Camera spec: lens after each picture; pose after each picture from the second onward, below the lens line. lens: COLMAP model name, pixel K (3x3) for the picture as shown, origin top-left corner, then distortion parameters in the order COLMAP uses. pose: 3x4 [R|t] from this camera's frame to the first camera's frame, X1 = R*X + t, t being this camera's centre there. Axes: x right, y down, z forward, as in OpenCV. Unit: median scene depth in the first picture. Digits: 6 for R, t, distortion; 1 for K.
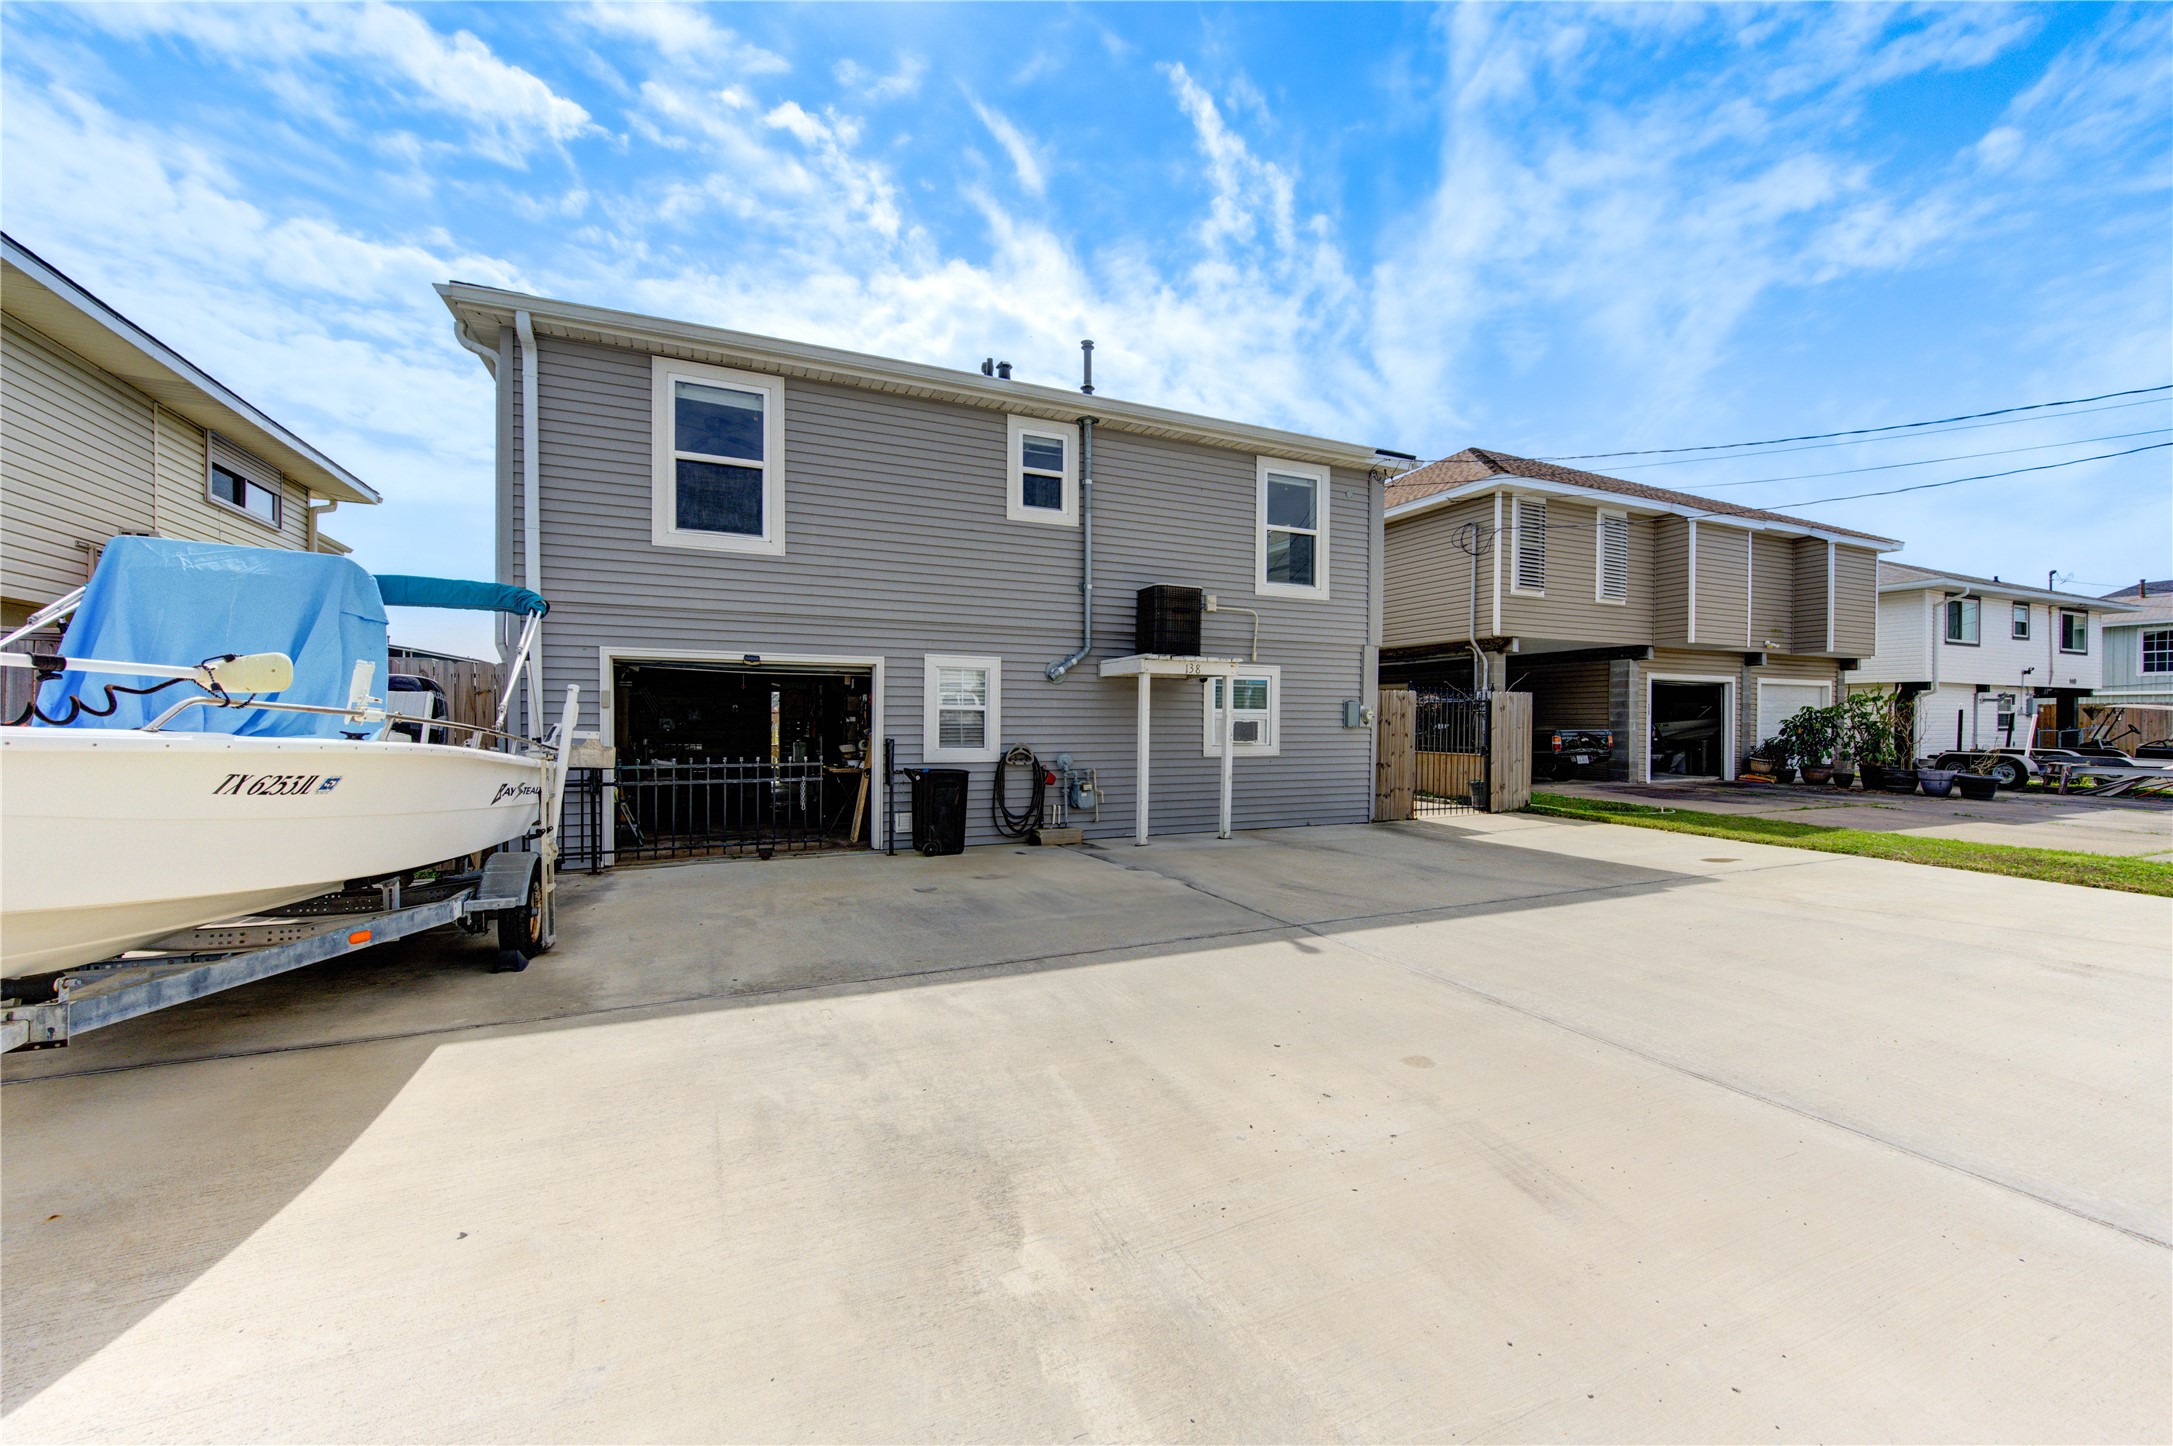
lens RADIAL K [[853.1, 0, 1094.2], [0, 853.1, 728.9], [0, 0, 1]] dist [0.000048, 0.000032]
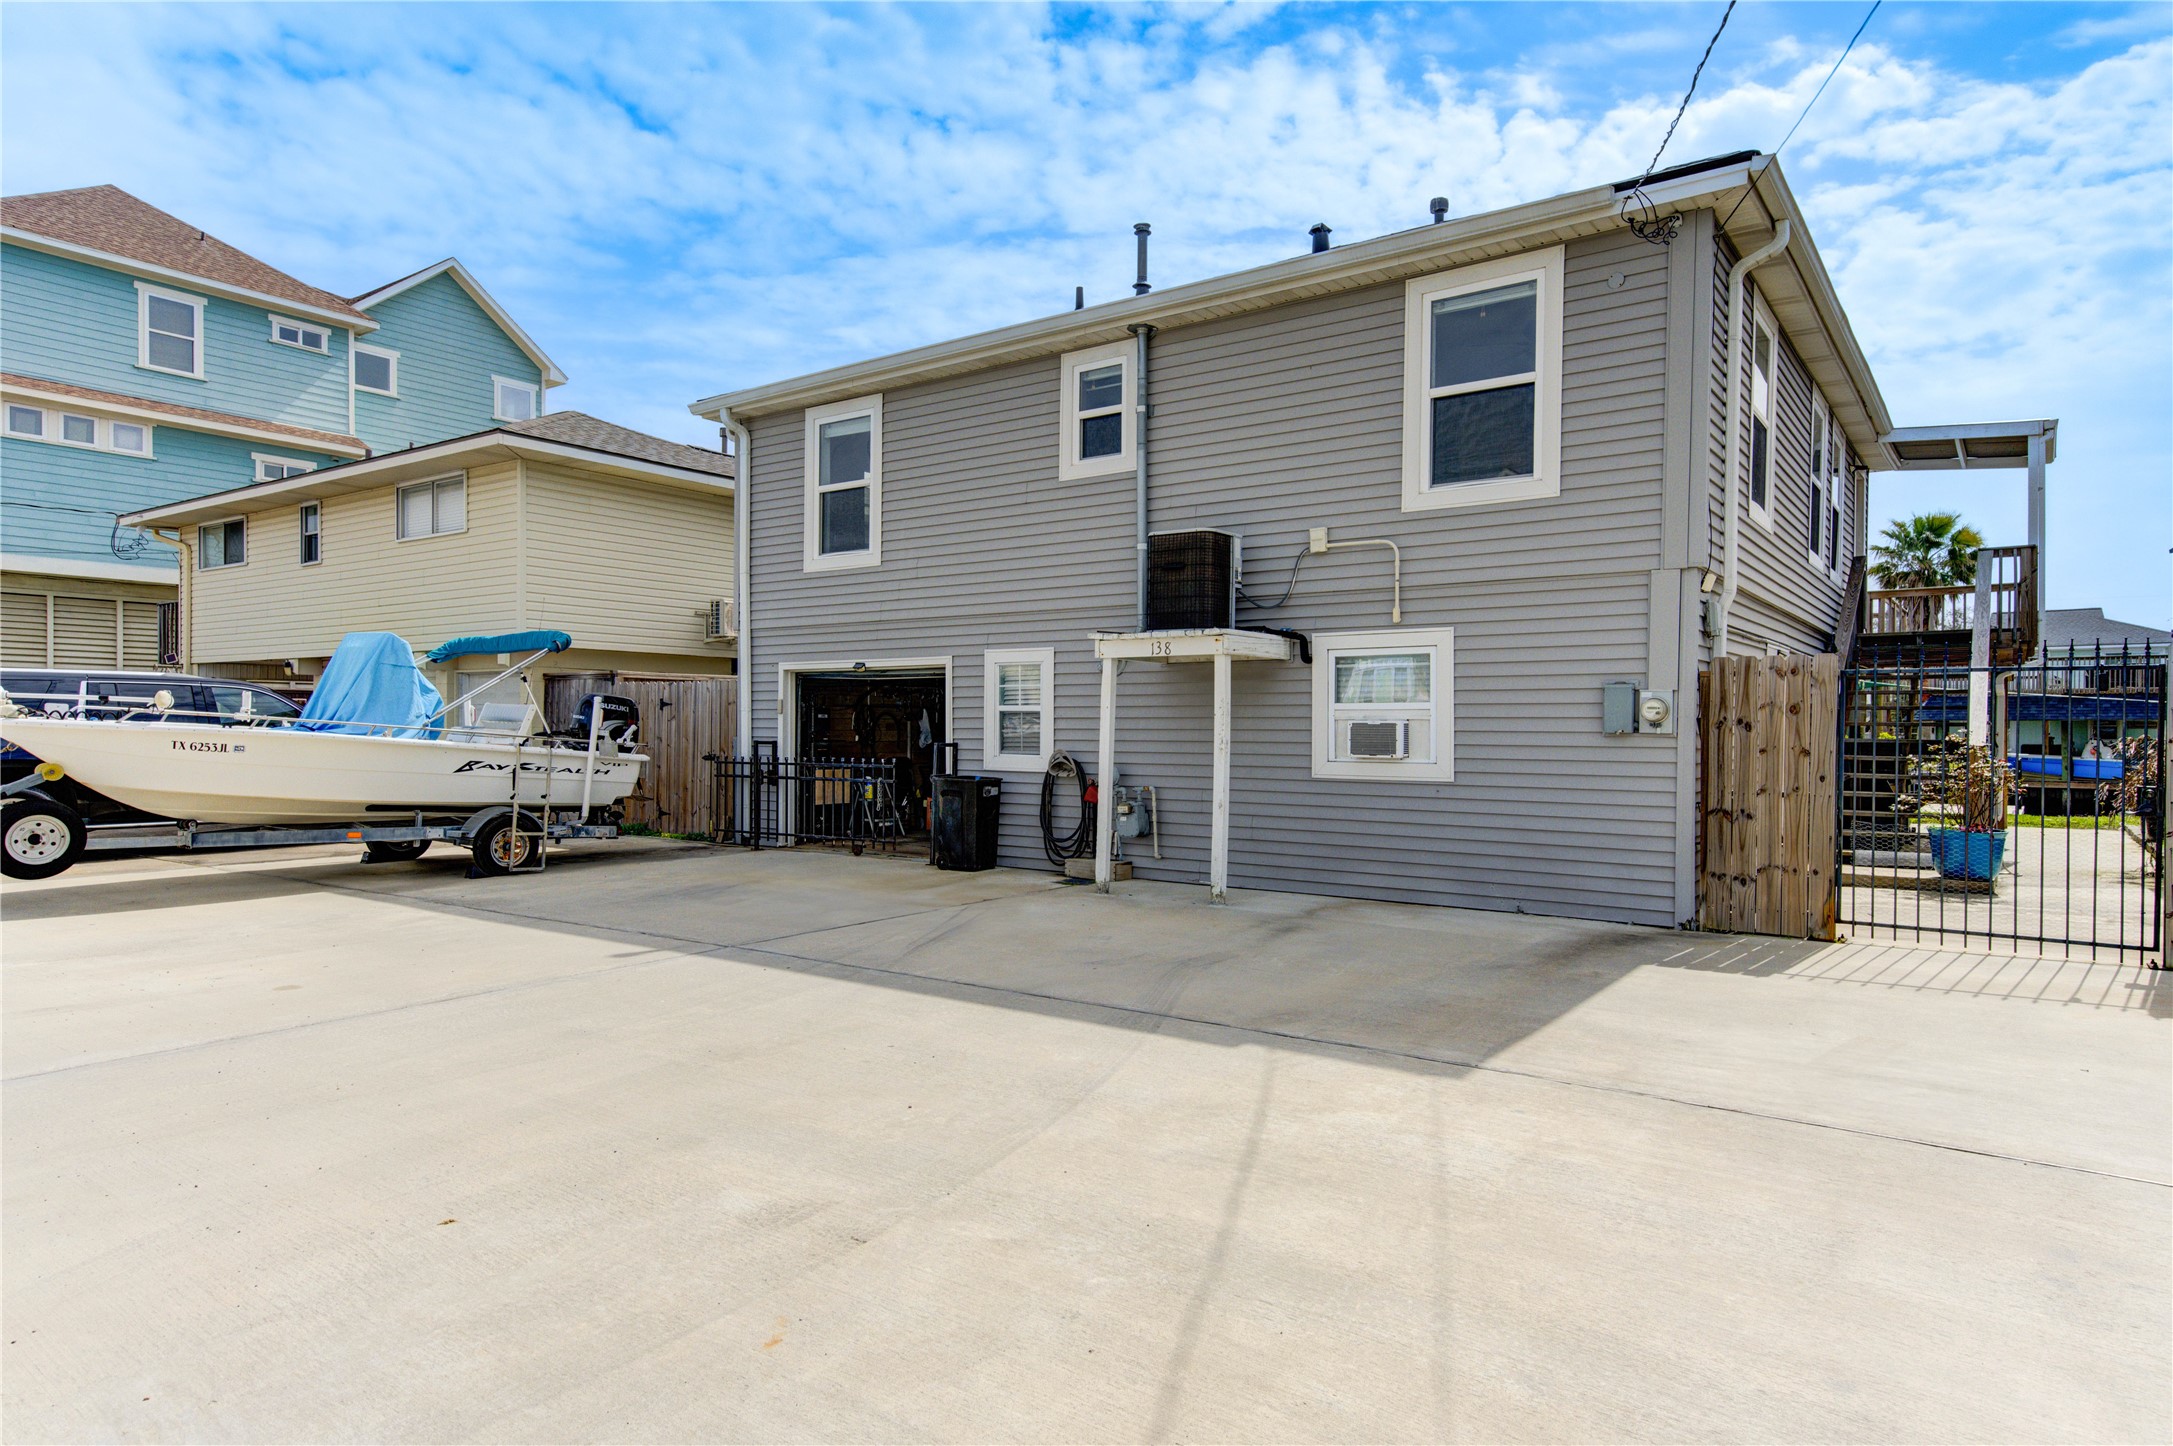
lens RADIAL K [[1272.7, 0, 1083.9], [0, 1272.7, 724.6], [0, 0, 1]] dist [0.024995, 0.001120]
pose [[0.481427, -0.003794, -0.876478, 0.973711], [-0.008471, 0.999924, -0.008981, 0.002584], [0.876445, 0.011749, 0.481359, 0.414702]]
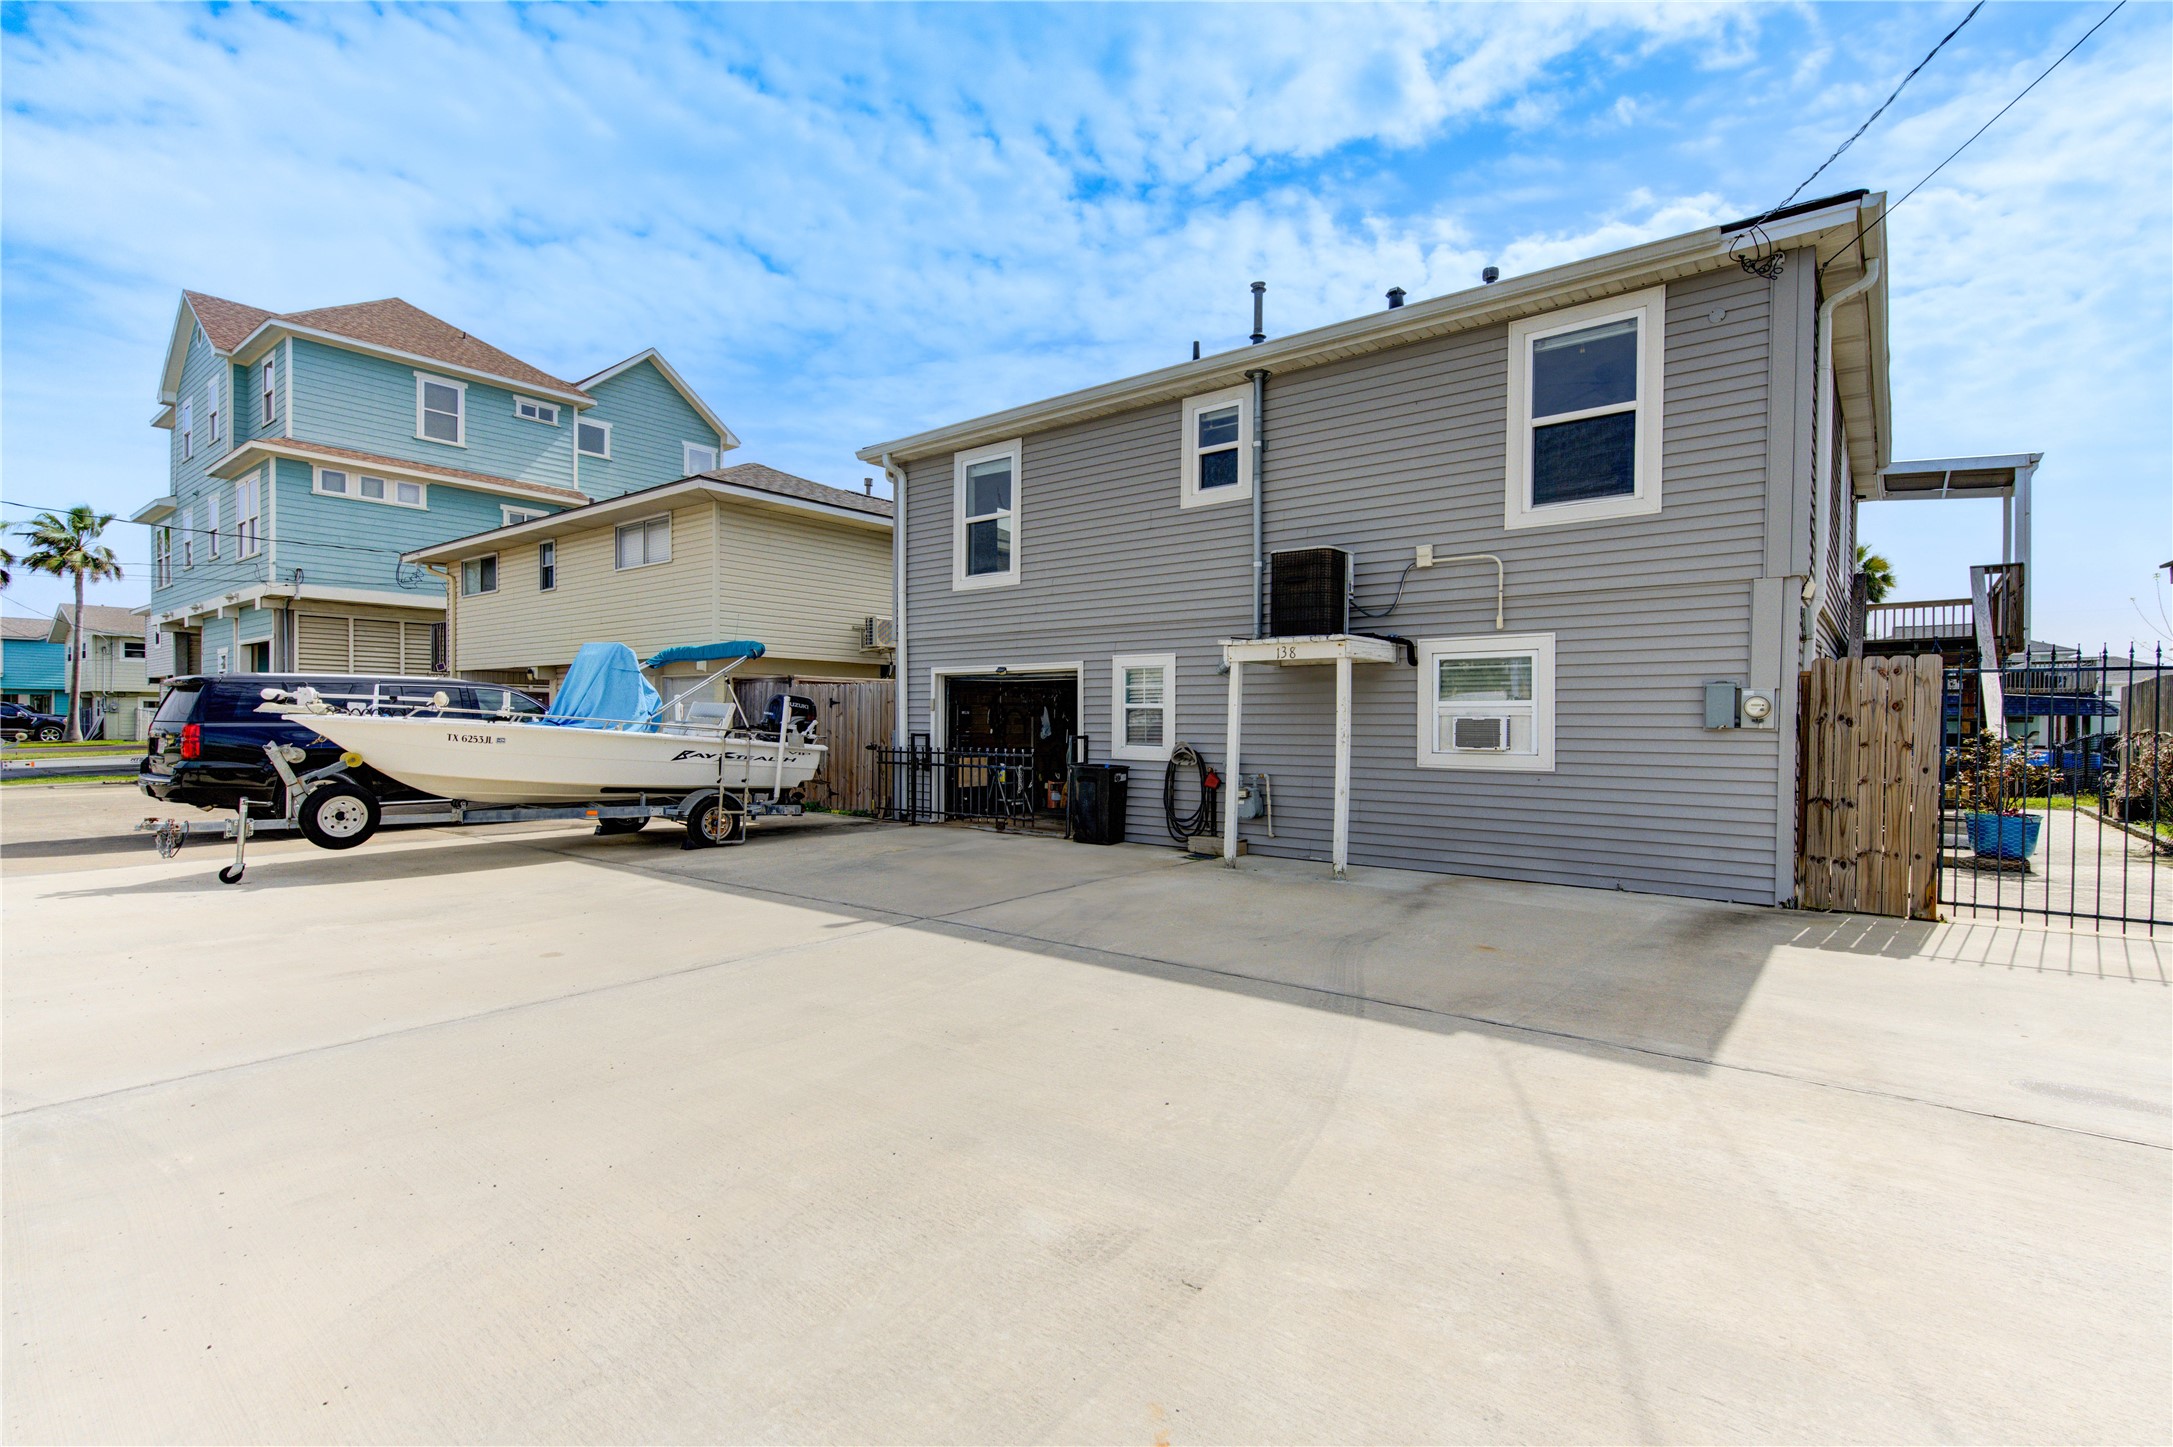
lens RADIAL K [[1011.0, 0, 1081.4], [0, 1011.0, 725.2], [0, 0, 1]] dist [0.001233, -0.000499]
pose [[0.437882, 0.001840, -0.899031, 0.850865], [-0.008780, 0.999959, -0.002230, 0.001200], [0.898990, 0.008870, 0.437880, 0.393048]]
